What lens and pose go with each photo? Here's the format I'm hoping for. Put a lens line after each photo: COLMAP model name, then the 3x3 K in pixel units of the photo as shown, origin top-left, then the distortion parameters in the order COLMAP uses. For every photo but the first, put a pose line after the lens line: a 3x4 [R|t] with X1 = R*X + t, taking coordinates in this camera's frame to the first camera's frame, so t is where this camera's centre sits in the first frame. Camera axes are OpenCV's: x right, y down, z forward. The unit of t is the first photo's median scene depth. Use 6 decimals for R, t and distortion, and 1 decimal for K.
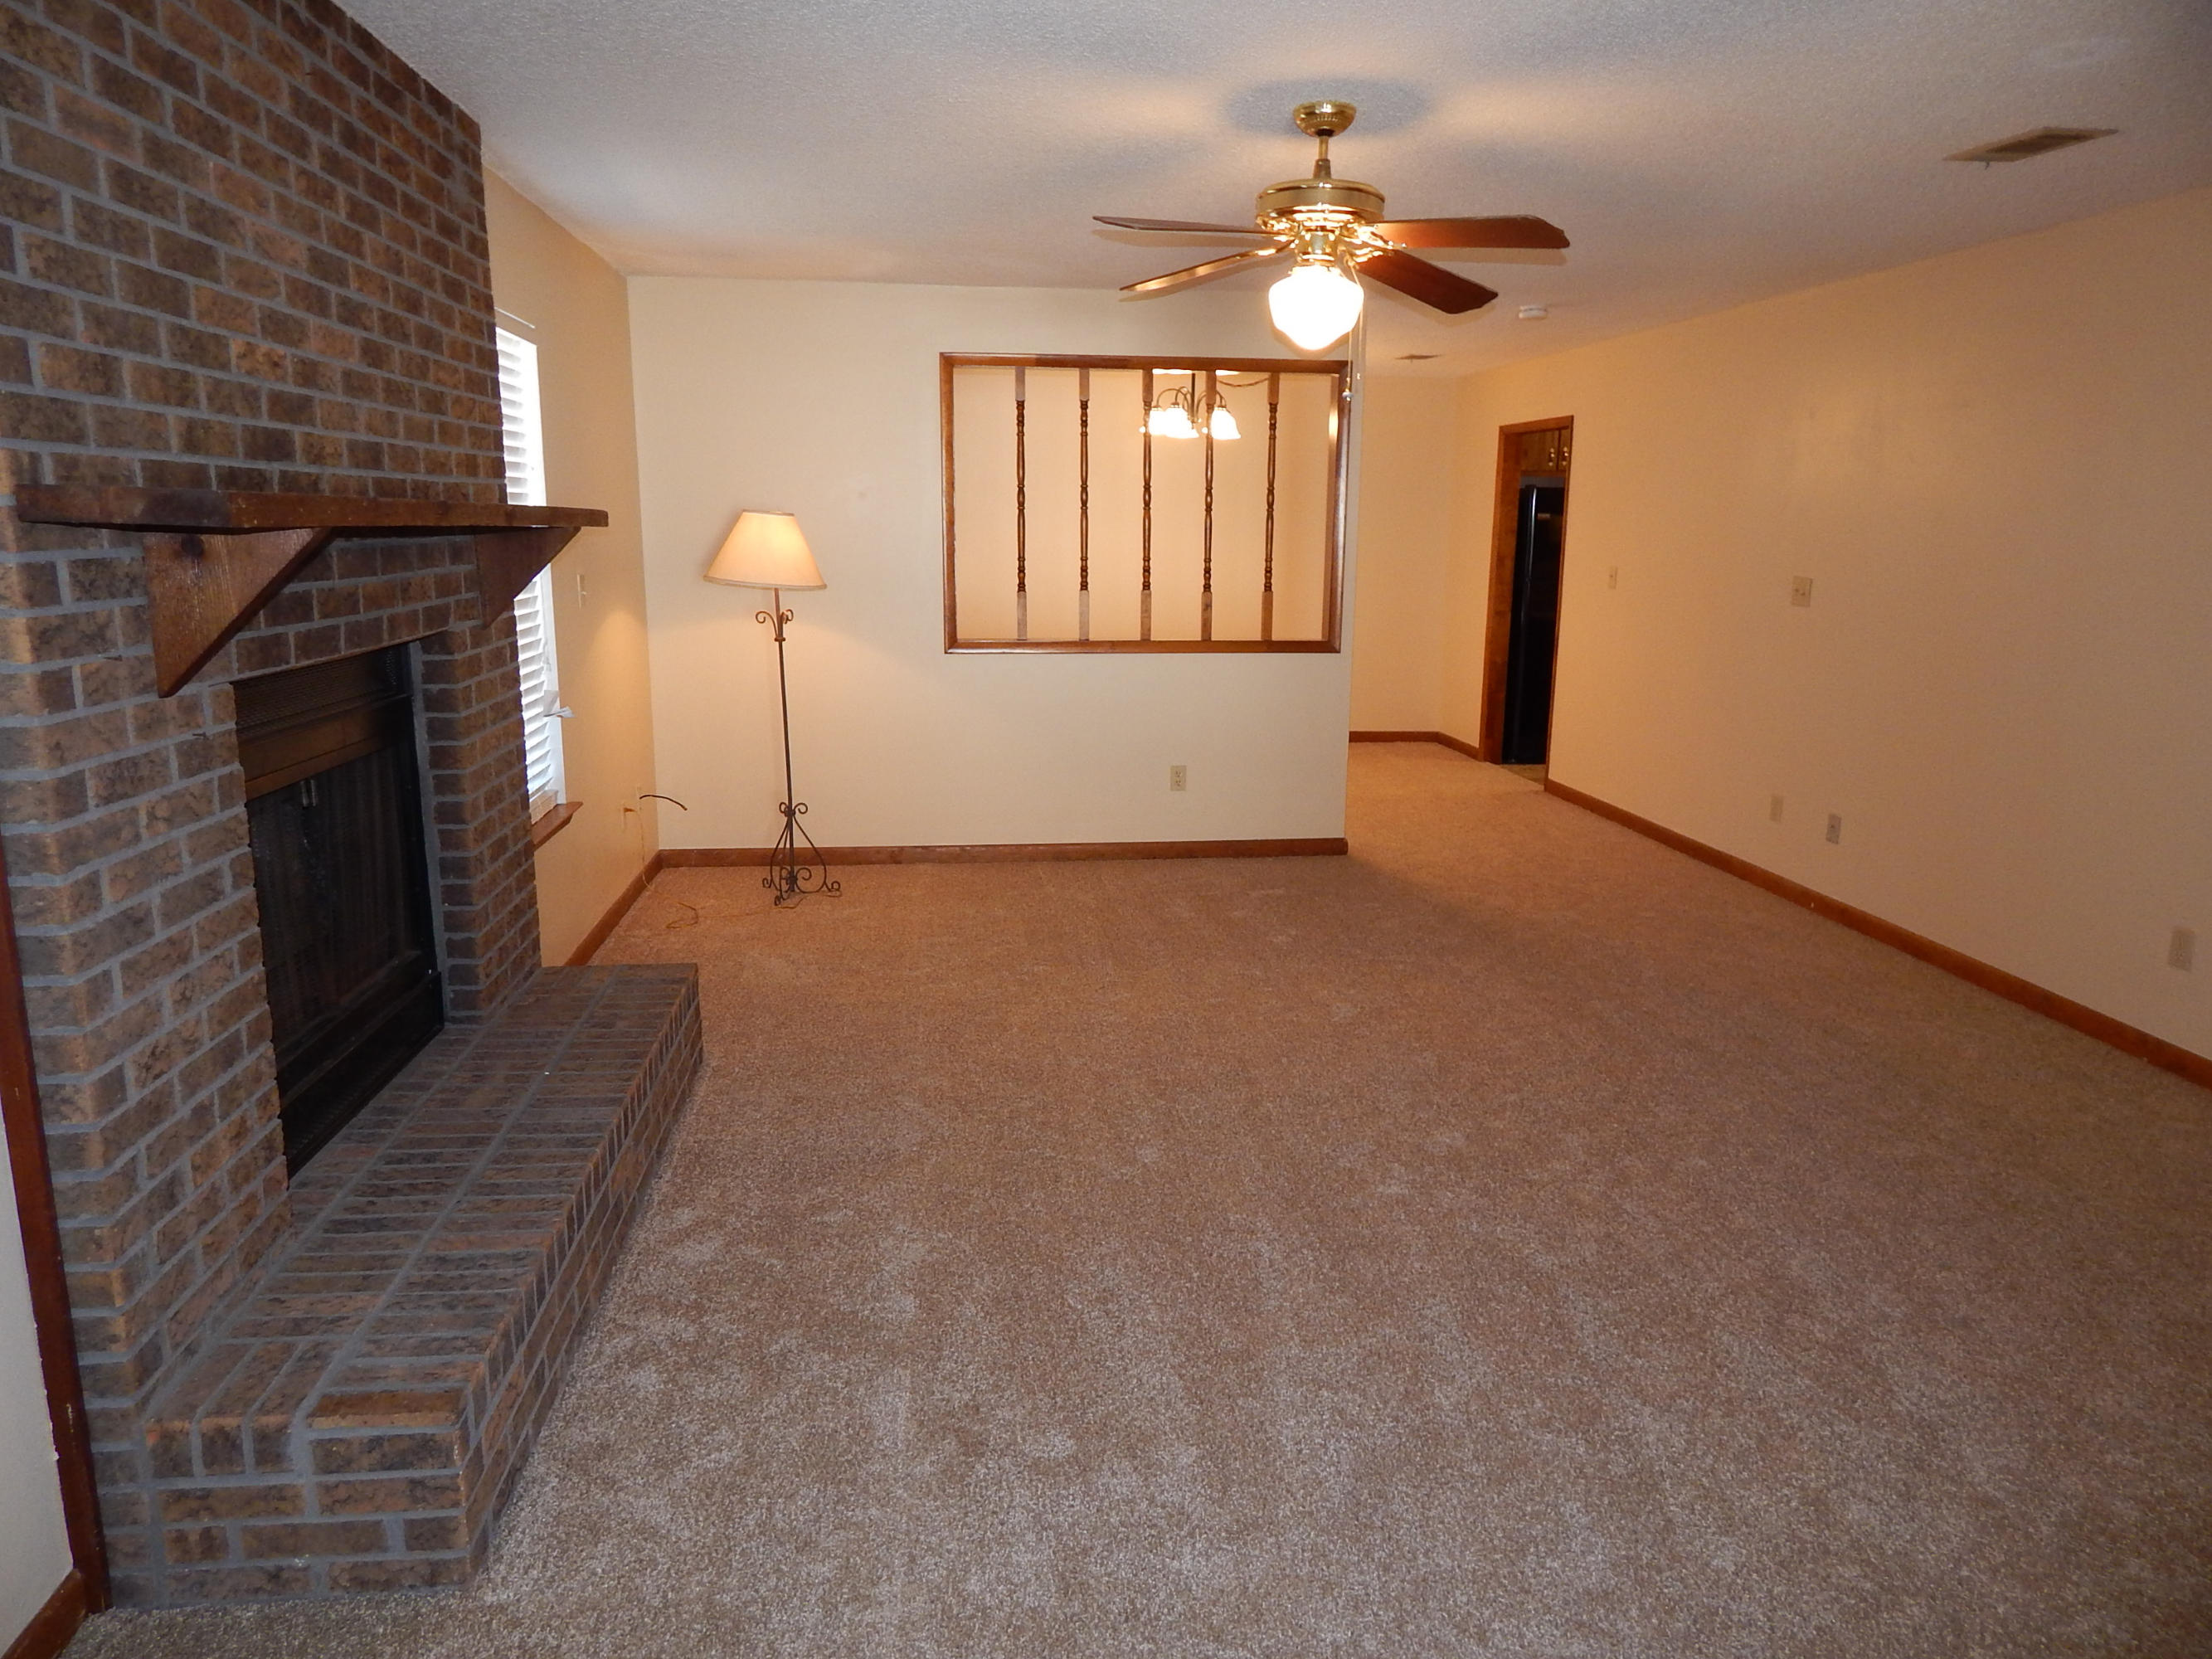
lens RADIAL K [[1449.7, 0, 1100.8], [0, 1449.7, 821.9], [0, 0, 1]] dist [-0.000908, -0.004461]
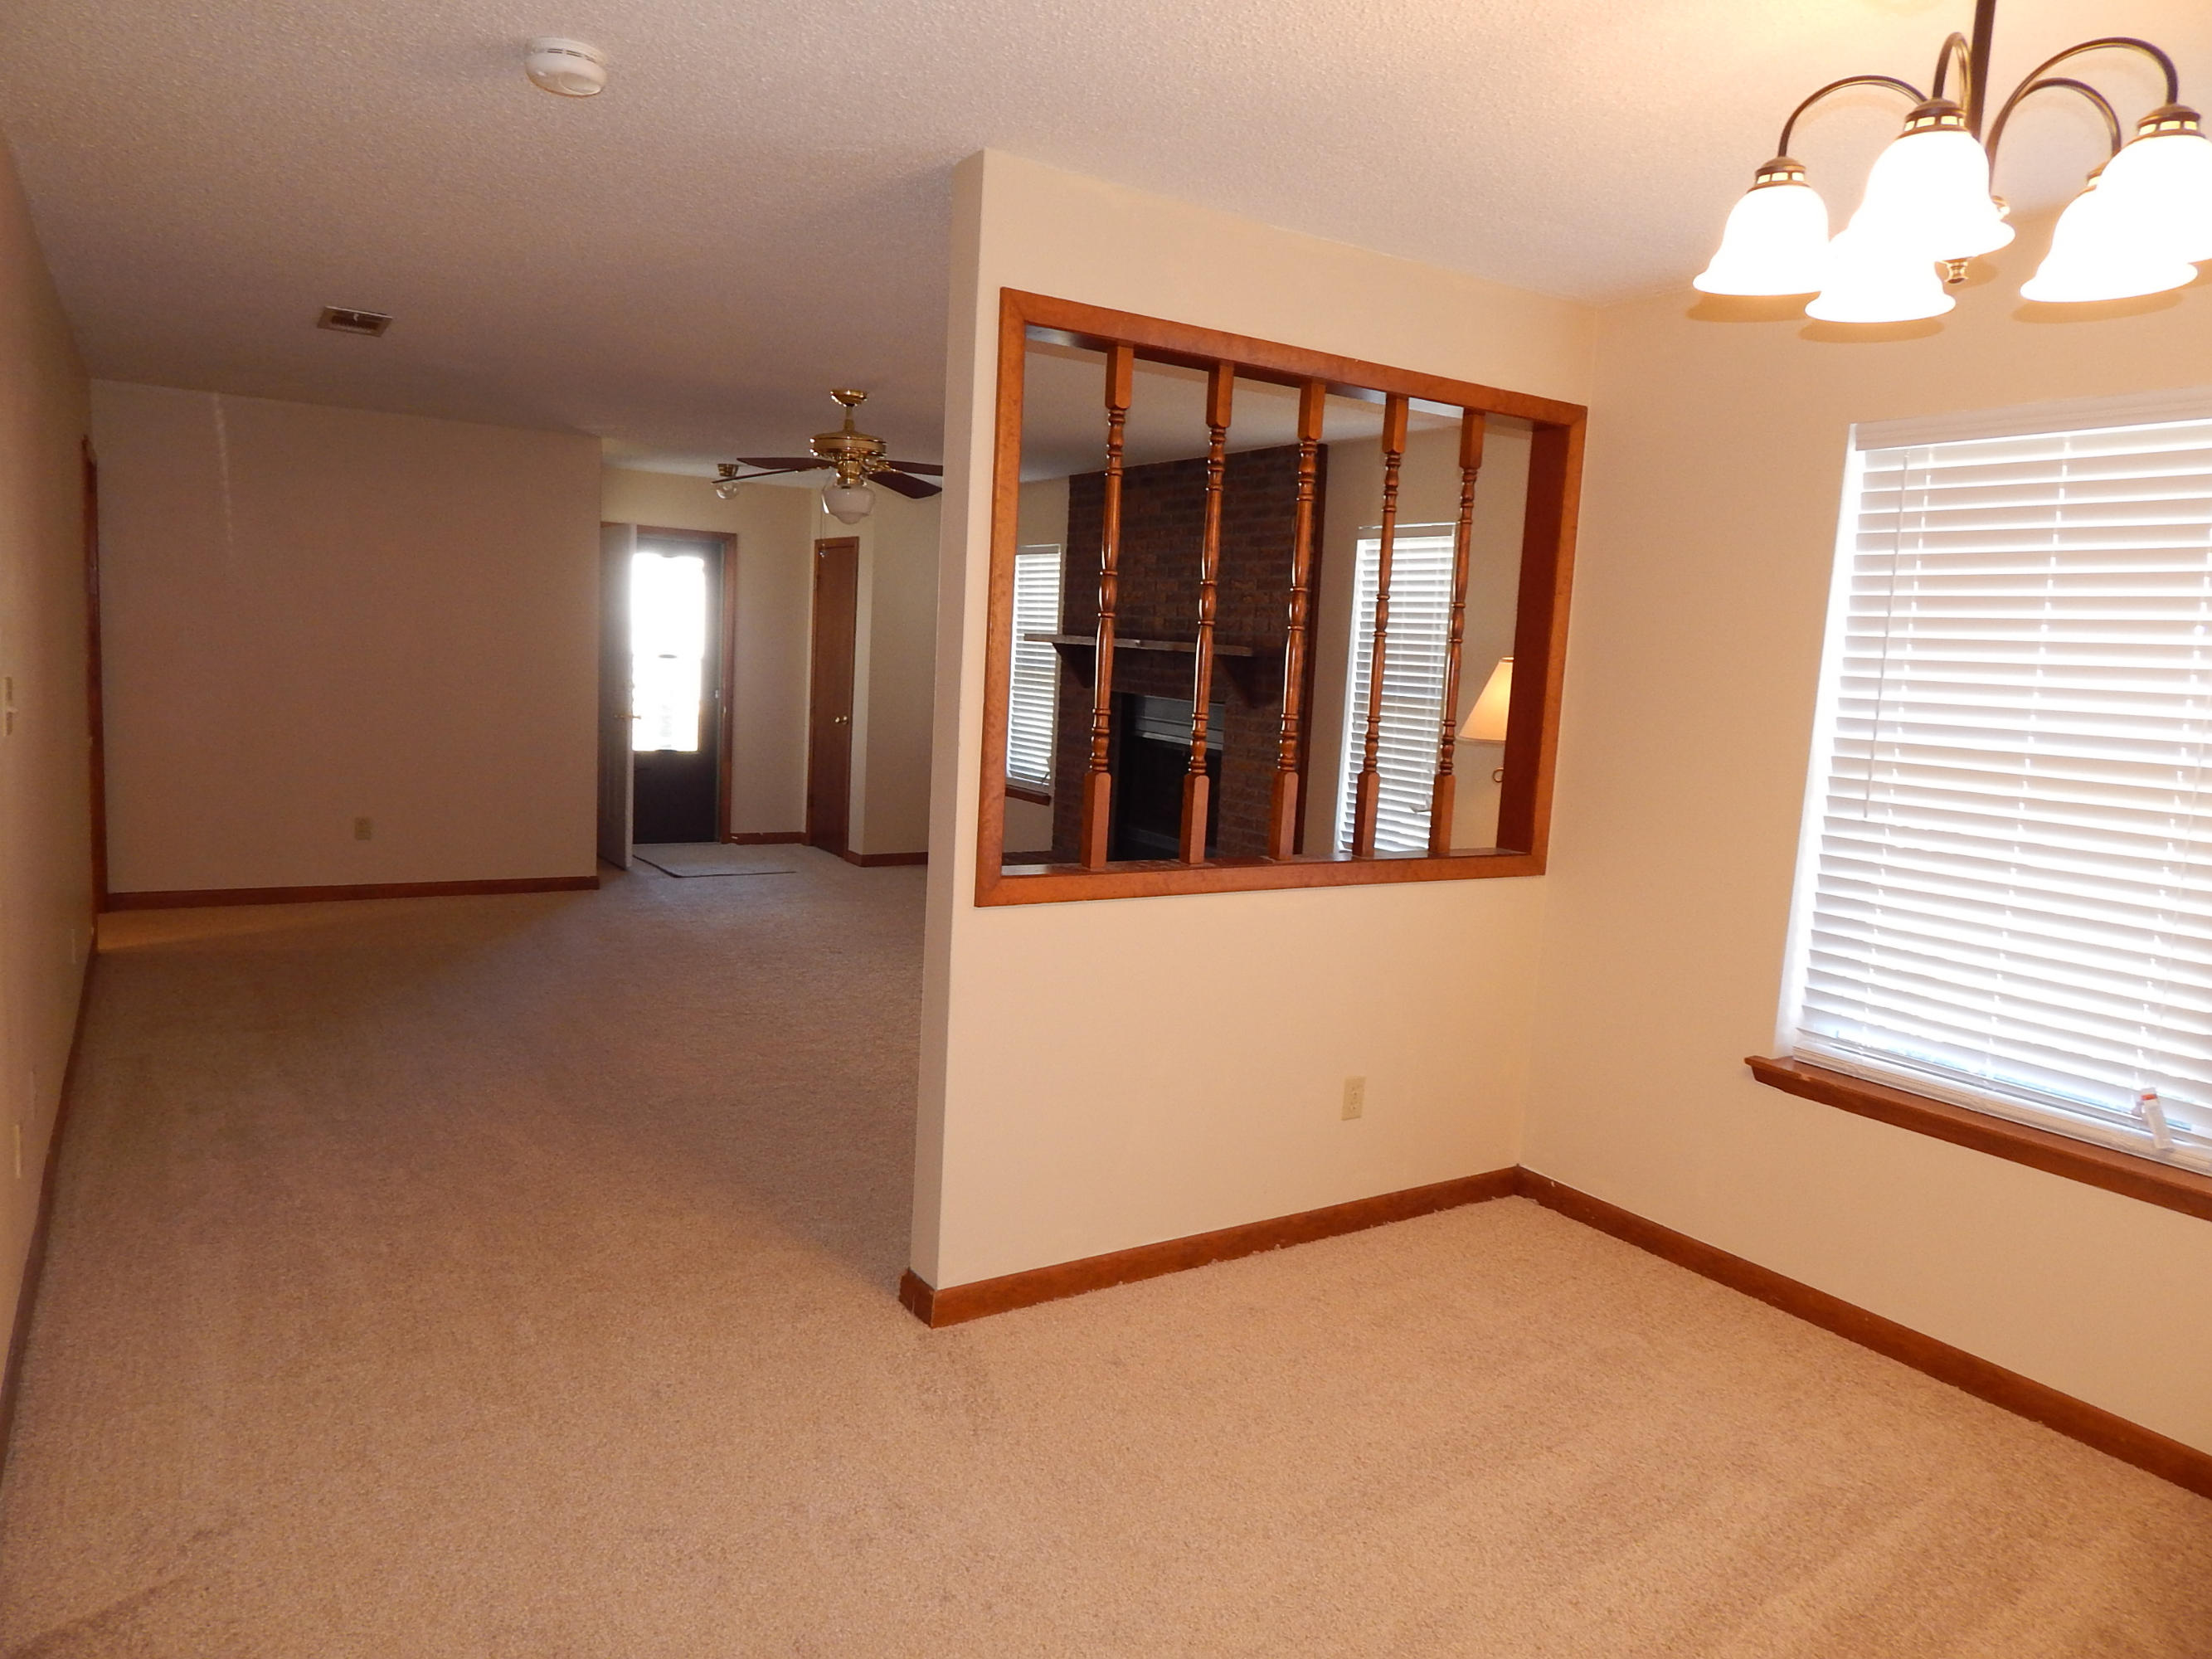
lens RADIAL K [[1455.1, 0, 1118.2], [0, 1455.1, 826.9], [0, 0, 1]] dist [0.000965, -0.002161]
pose [[-0.891010, -0.002694, -0.453976, 0.690000], [-0.154440, 0.942140, 0.297525, -0.596985], [0.426907, 0.335209, -0.839872, 2.909461]]
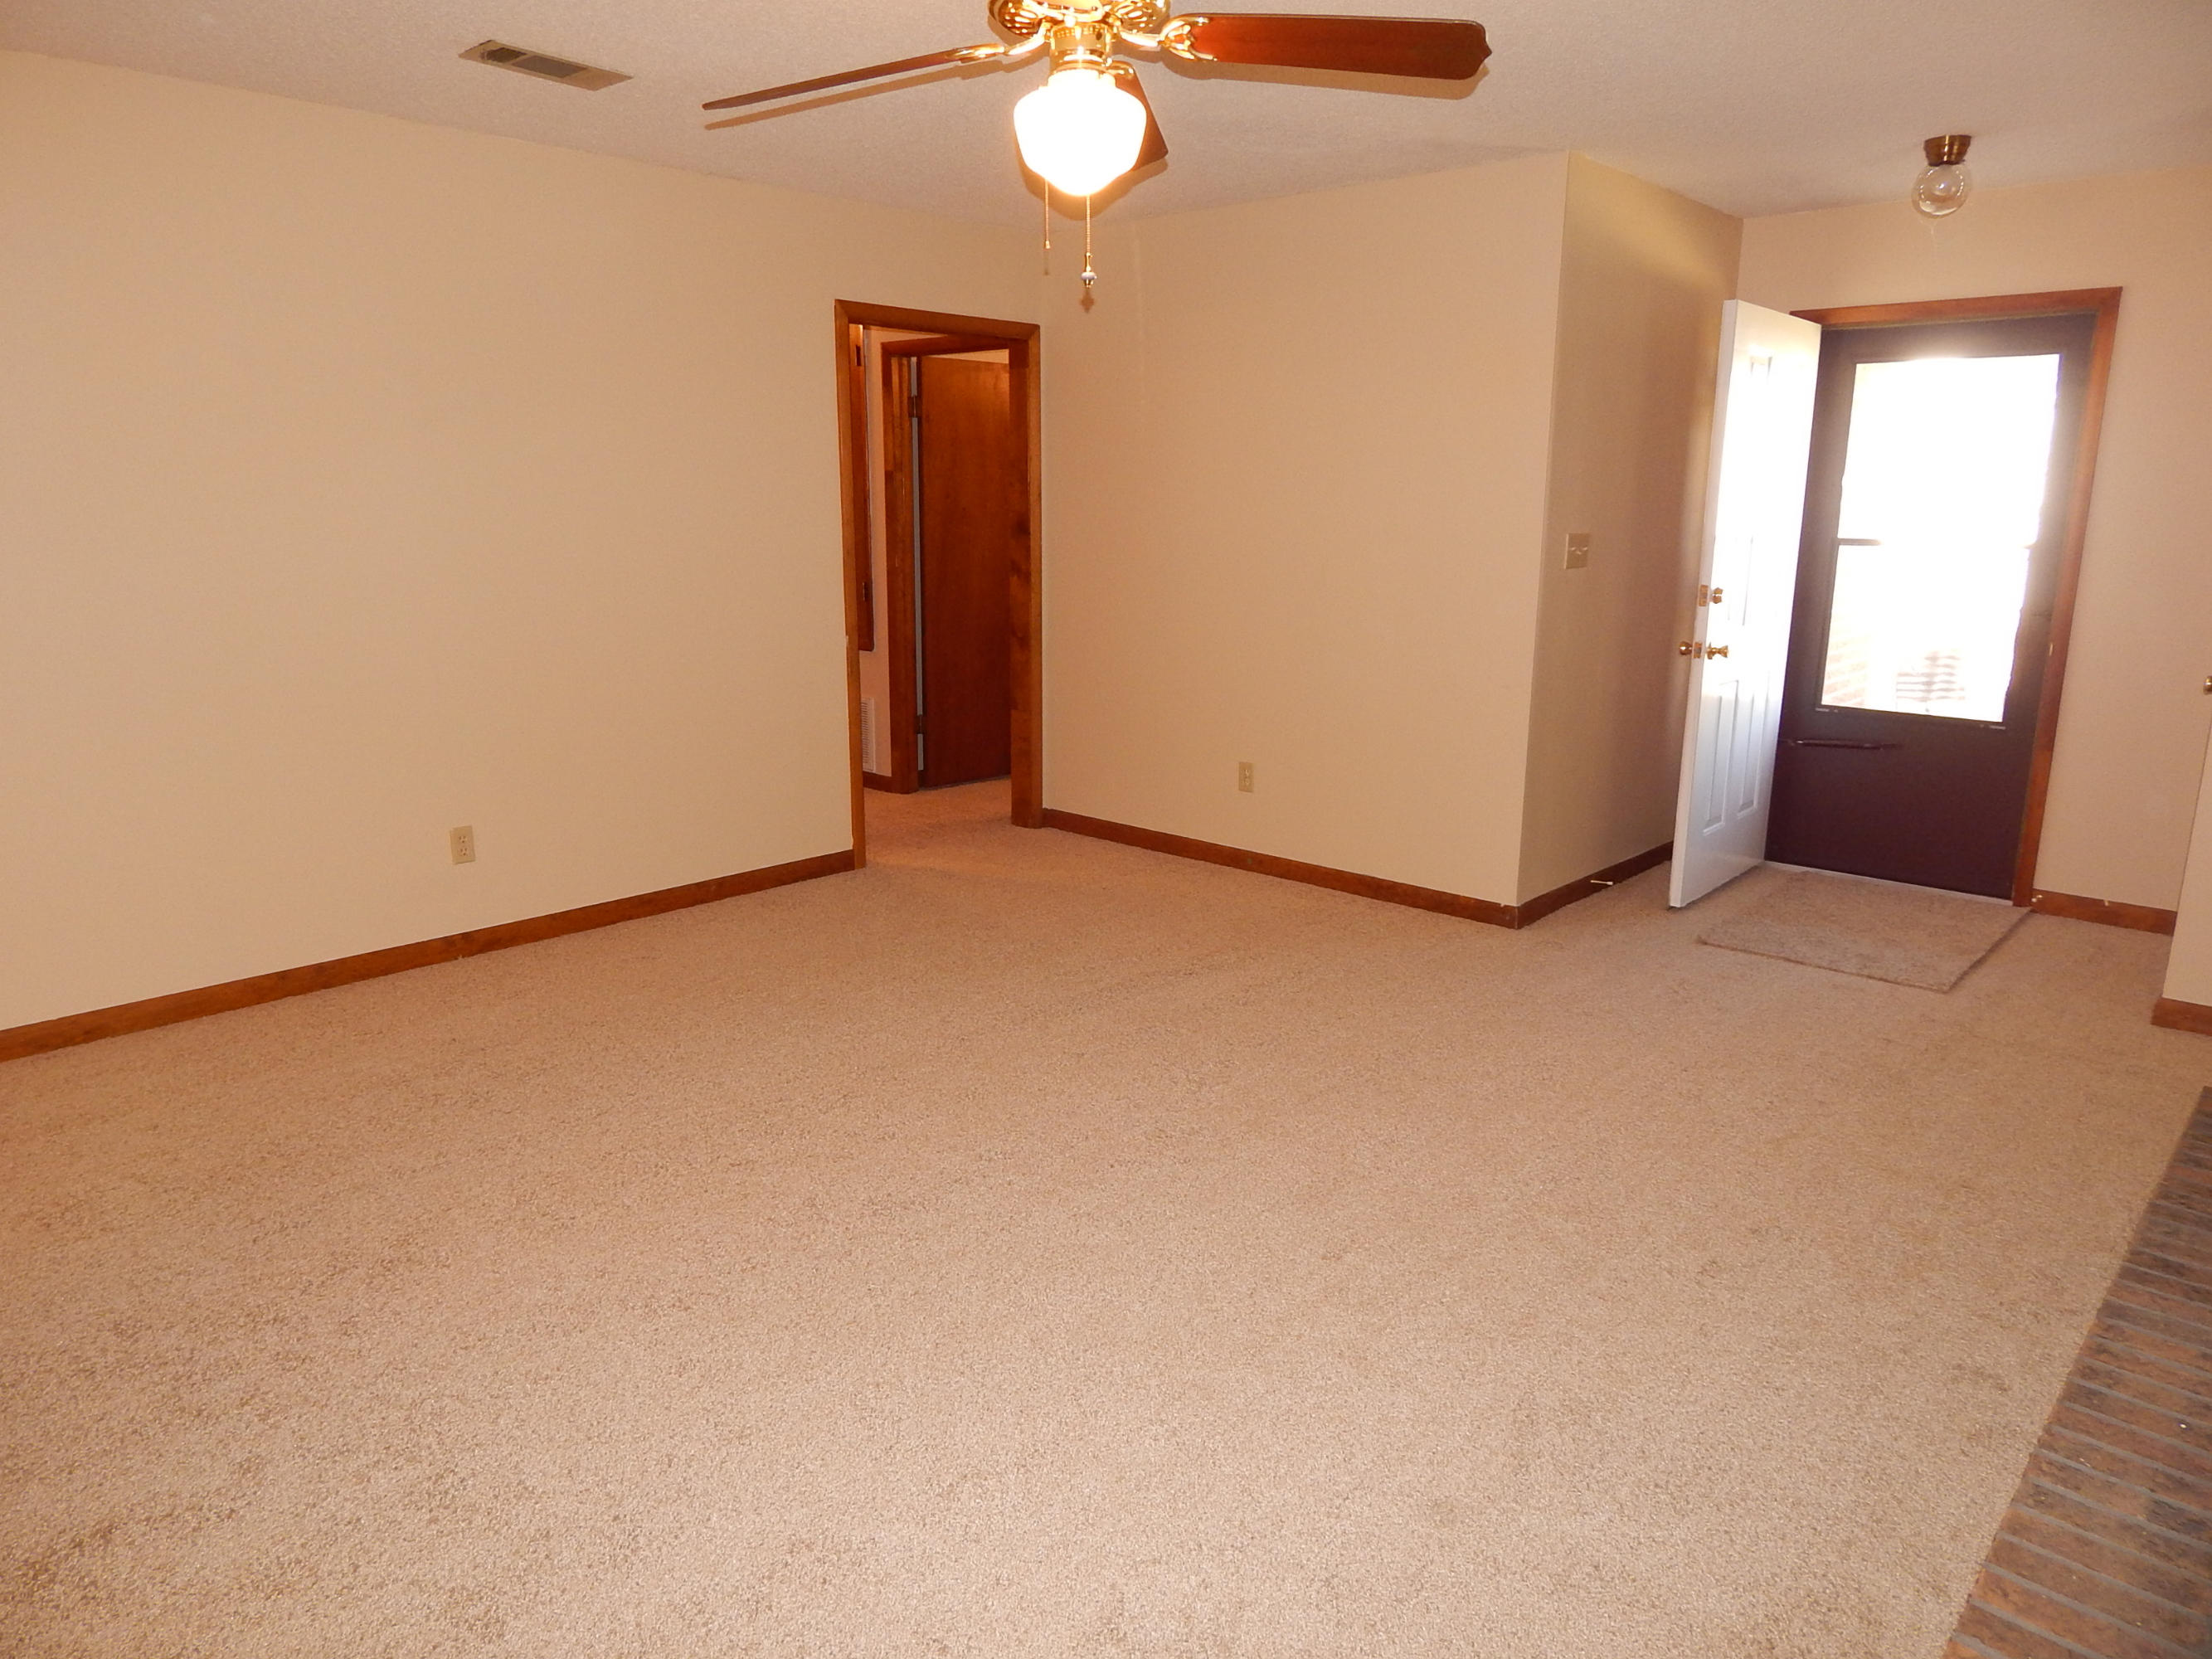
lens RADIAL K [[1455.1, 0, 1118.2], [0, 1455.1, 826.9], [0, 0, 1]] dist [0.000965, -0.002161]
pose [[-0.665585, -0.180006, 0.724289, -0.493236], [0.137996, 0.924061, 0.356467, -0.307101], [-0.733454, 0.337208, -0.590200, 1.611396]]
